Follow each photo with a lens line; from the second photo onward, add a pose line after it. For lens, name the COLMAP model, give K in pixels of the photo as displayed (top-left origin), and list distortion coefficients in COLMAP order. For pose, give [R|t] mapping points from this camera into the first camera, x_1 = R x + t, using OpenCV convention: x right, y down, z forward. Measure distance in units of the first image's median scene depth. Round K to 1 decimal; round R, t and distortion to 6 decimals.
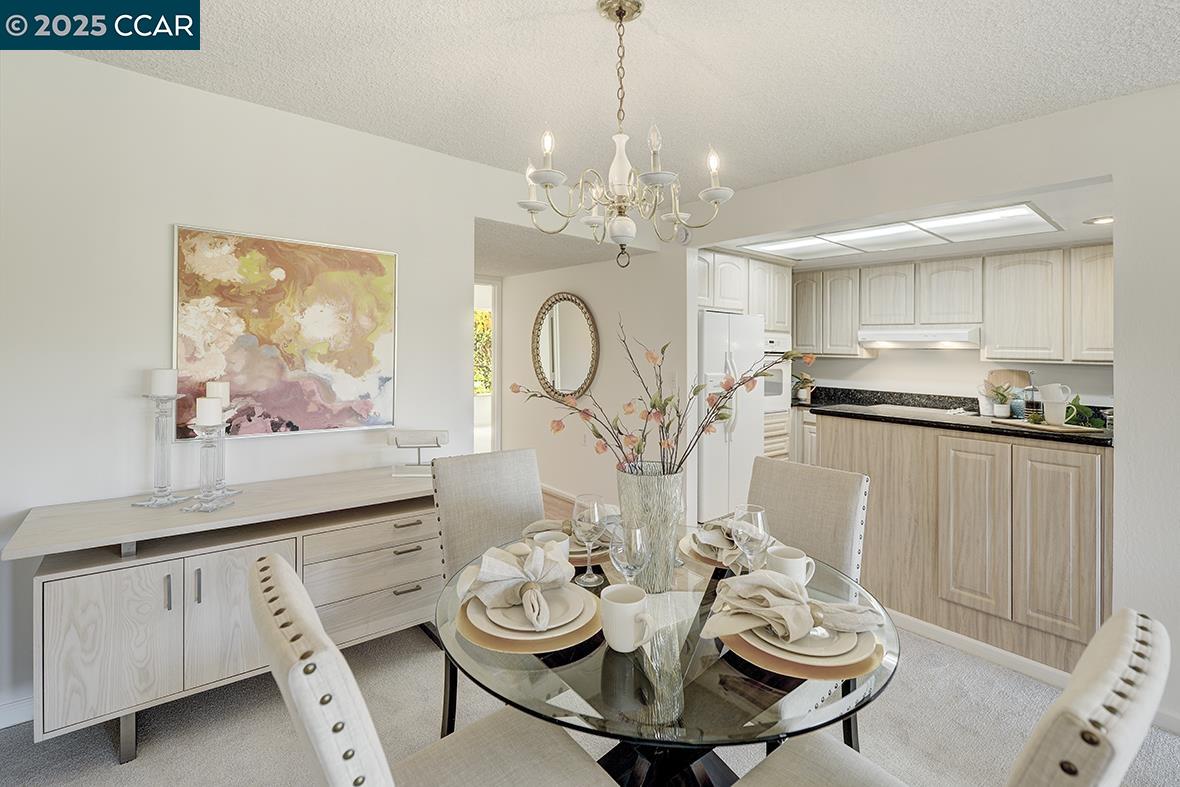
lens RADIAL K [[539.4, 0, 590.0], [0, 539.4, 342.7], [0, 0, 1]] dist [-0.001519, 0.000500]
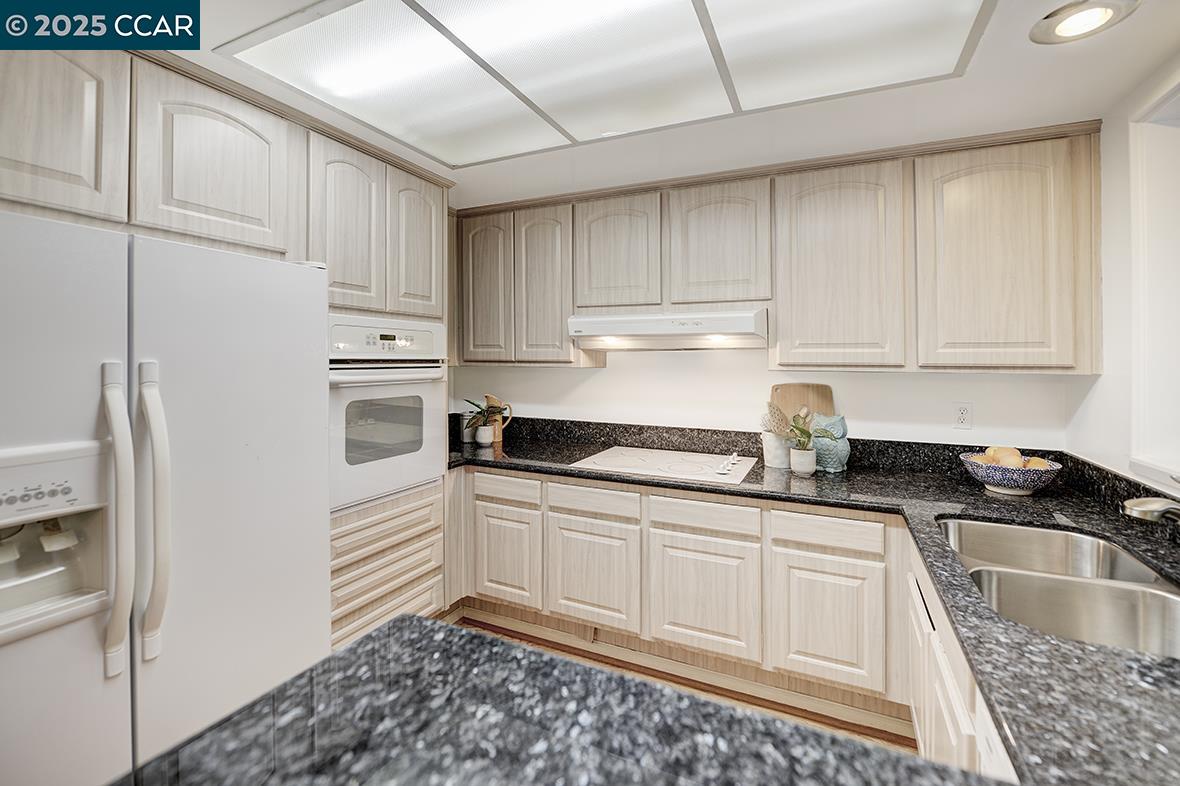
lens RADIAL K [[516.4, 0, 592.2], [0, 516.4, 348.1], [0, 0, 1]] dist [-0.000054, -0.000015]
pose [[0.907431, -0.009835, 0.420087, 0.338624], [0.010204, 0.999947, 0.001368, 0.009294], [-0.420078, 0.003045, 0.907483, 0.591153]]
